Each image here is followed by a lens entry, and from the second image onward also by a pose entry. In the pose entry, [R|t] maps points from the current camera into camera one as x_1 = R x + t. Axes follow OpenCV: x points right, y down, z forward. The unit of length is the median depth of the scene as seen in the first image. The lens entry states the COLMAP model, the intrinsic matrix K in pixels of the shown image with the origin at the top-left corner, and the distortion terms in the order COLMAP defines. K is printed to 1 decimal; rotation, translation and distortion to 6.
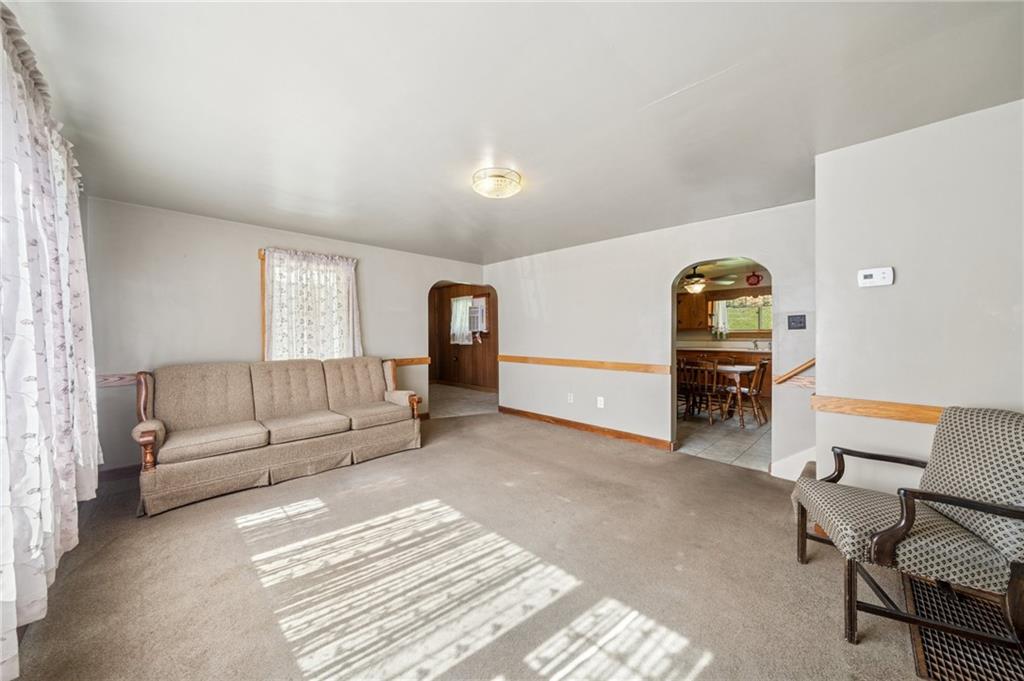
lens RADIAL K [[359.9, 0, 512.0], [0, 359.9, 340.5], [0, 0, 1]] dist [-0.001330, -0.000120]
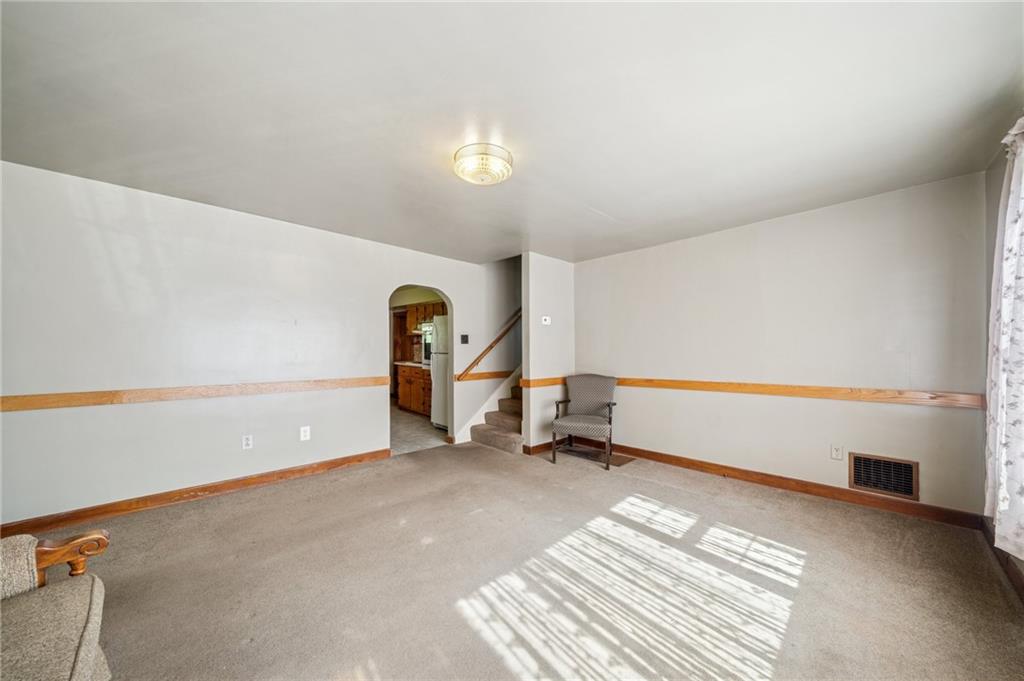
lens RADIAL K [[354.4, 0, 512.0], [0, 354.4, 340.5], [0, 0, 1]] dist [0.000213, 0.000043]
pose [[0.014577, 0.021202, 0.999669, -1.108495], [0.012240, 0.999696, -0.021382, -0.012947], [-0.999819, 0.012548, 0.014313, 1.161897]]
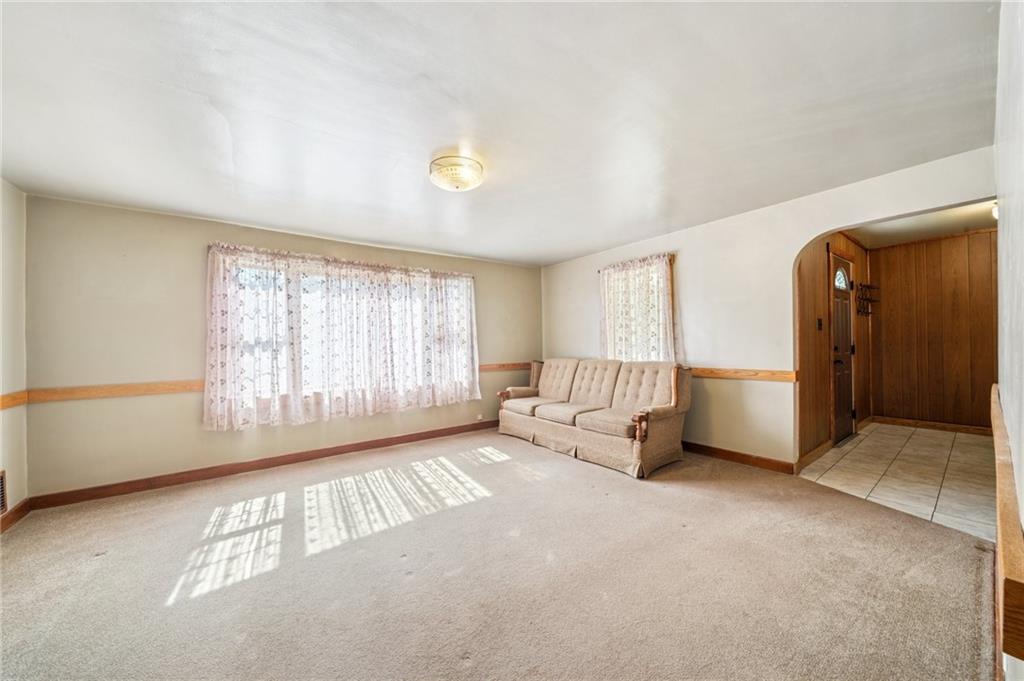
lens RADIAL K [[359.9, 0, 512.0], [0, 359.9, 340.5], [0, 0, 1]] dist [-0.001330, -0.000120]
pose [[-0.146800, 0.000256, -0.989166, 1.085026], [0.003001, 0.999995, -0.000186, -0.016714], [0.989162, -0.002996, -0.146800, 1.595738]]
